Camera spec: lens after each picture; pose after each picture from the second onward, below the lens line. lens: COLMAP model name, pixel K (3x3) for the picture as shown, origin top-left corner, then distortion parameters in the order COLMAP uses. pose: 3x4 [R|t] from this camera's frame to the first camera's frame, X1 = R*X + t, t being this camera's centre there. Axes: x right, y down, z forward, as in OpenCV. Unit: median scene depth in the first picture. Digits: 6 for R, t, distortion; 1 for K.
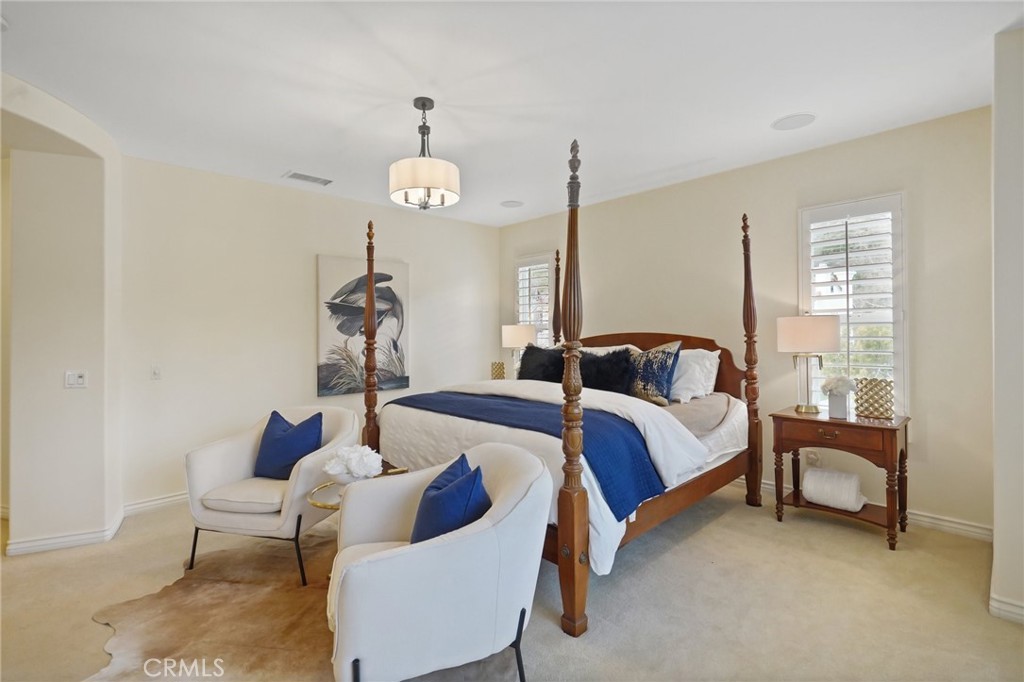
lens RADIAL K [[466.8, 0, 506.7], [0, 466.8, 338.6], [0, 0, 1]] dist [0.036372, -0.007942]
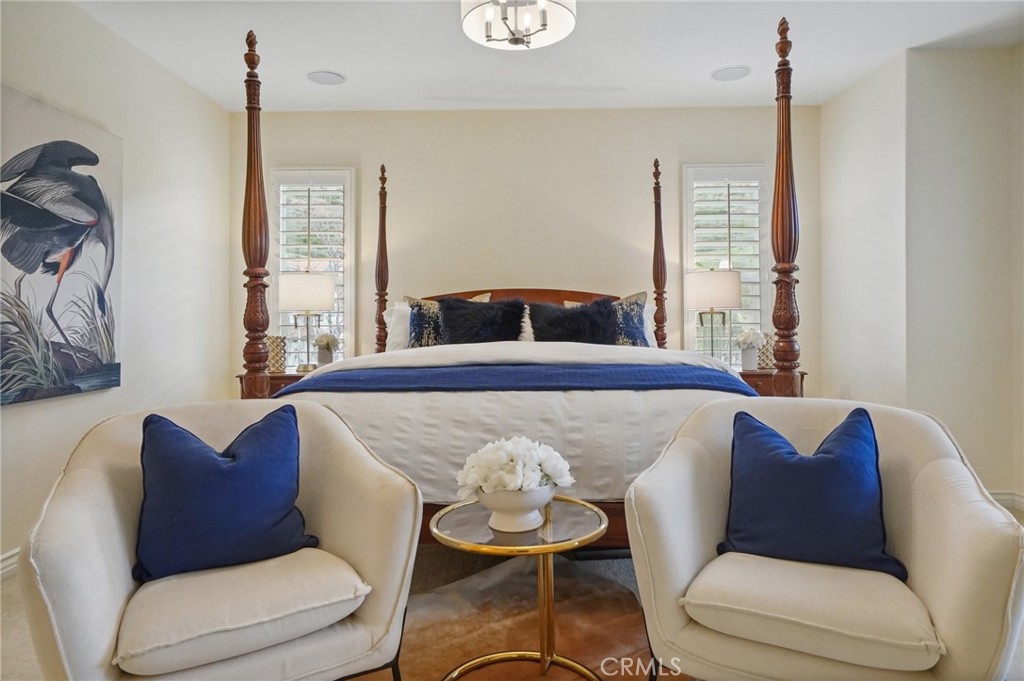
lens RADIAL K [[635.0, 0, 498.4], [0, 635.0, 321.7], [0, 0, 1]] dist [0.002262, 0.000257]
pose [[0.712840, 0.009195, 0.701266, -0.438045], [0.004323, 0.999837, -0.017504, 0.054715], [-0.701313, 0.015509, 0.712685, 0.257806]]
